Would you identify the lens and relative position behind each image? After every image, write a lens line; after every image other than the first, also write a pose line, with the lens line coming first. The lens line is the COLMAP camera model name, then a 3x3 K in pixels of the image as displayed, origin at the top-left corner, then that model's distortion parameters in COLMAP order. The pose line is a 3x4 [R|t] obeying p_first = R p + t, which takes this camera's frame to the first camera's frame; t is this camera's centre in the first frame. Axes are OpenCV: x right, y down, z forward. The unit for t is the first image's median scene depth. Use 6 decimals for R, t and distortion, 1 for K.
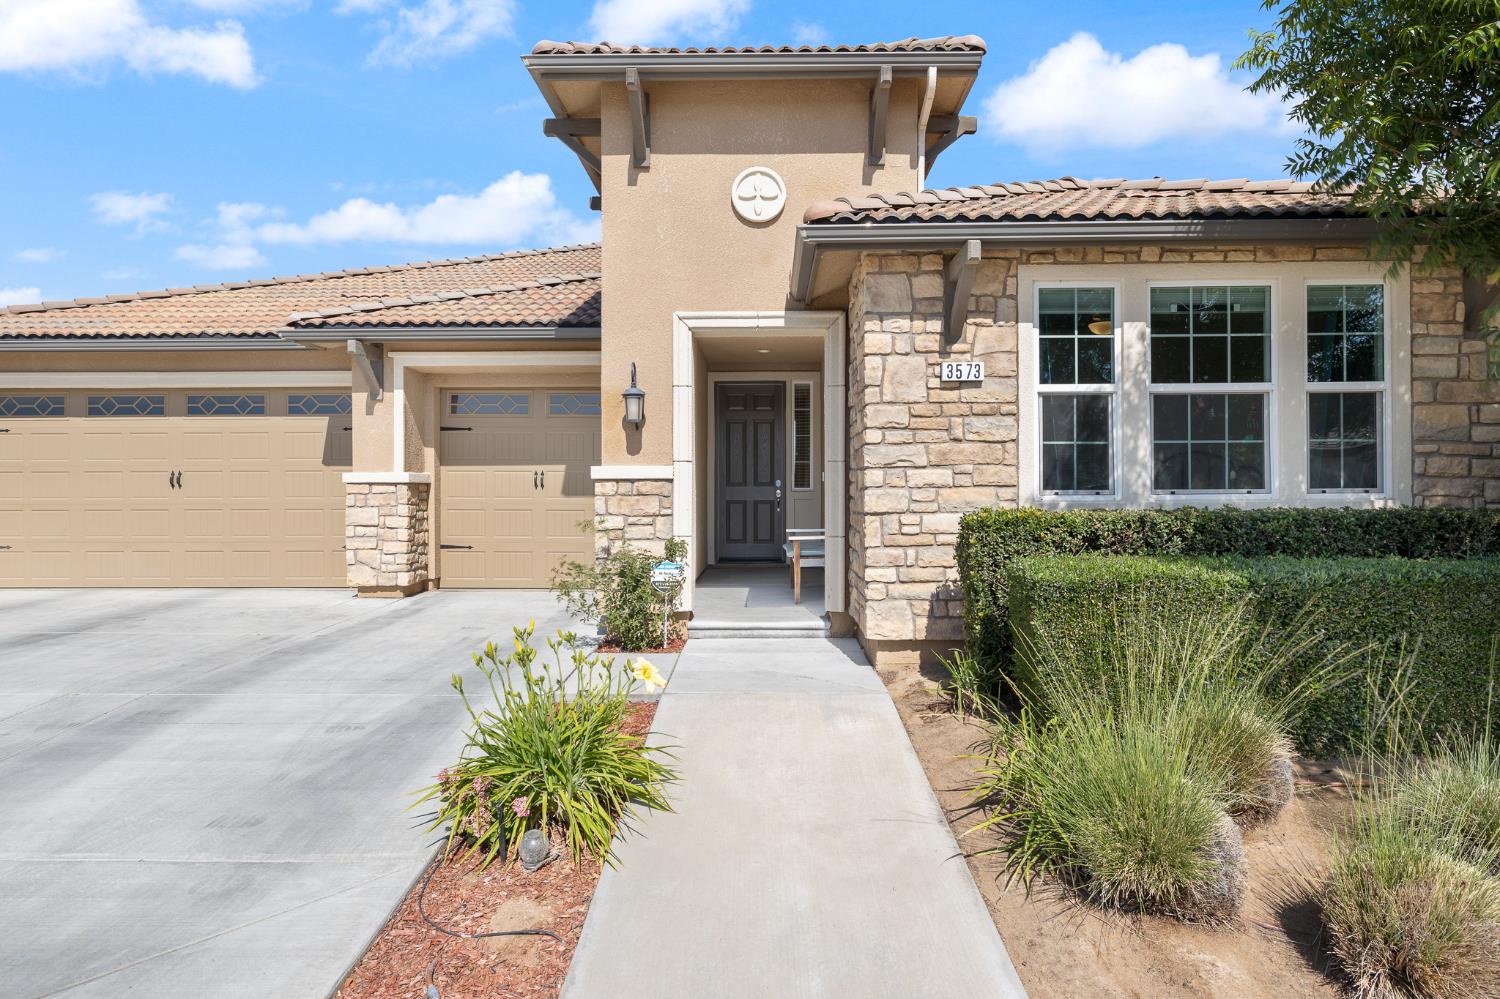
lens RADIAL K [[912.3, 0, 752.7], [0, 912.3, 491.7], [0, 0, 1]] dist [0.000604, 0.000154]
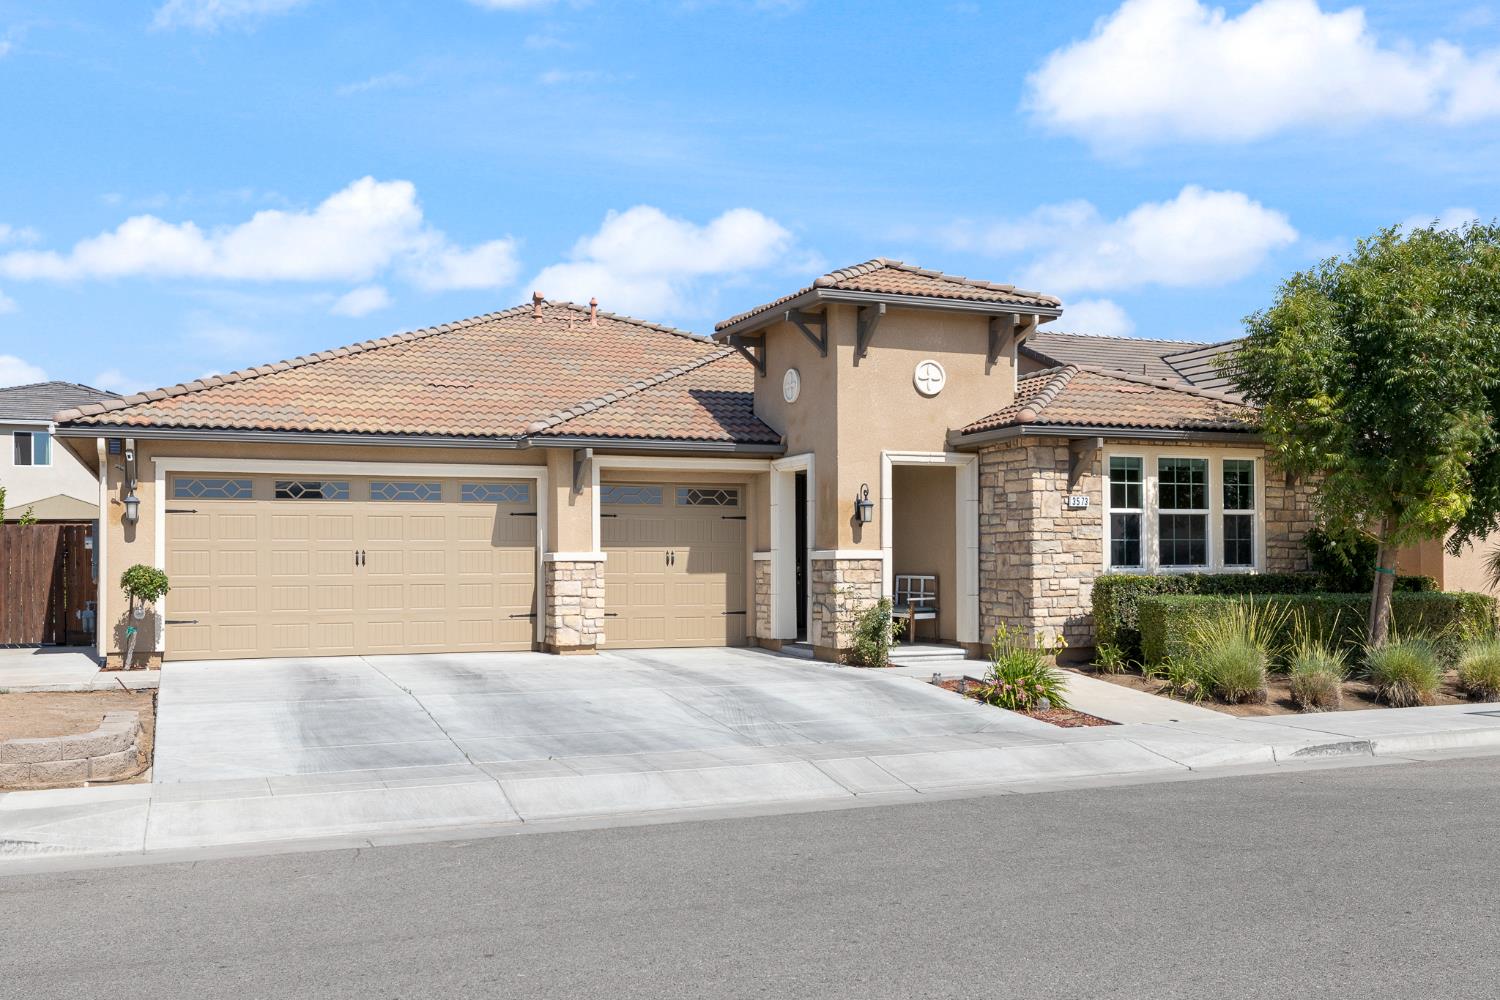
lens RADIAL K [[1716.1, 0, 748.8], [0, 1716.1, 567.2], [0, 0, 1]] dist [0.008414, 0.002550]
pose [[0.896490, -0.002754, 0.443056, -1.603461], [0.003401, 0.999994, -0.000664, 0.001194], [-0.443052, 0.002102, 0.896494, -1.527583]]
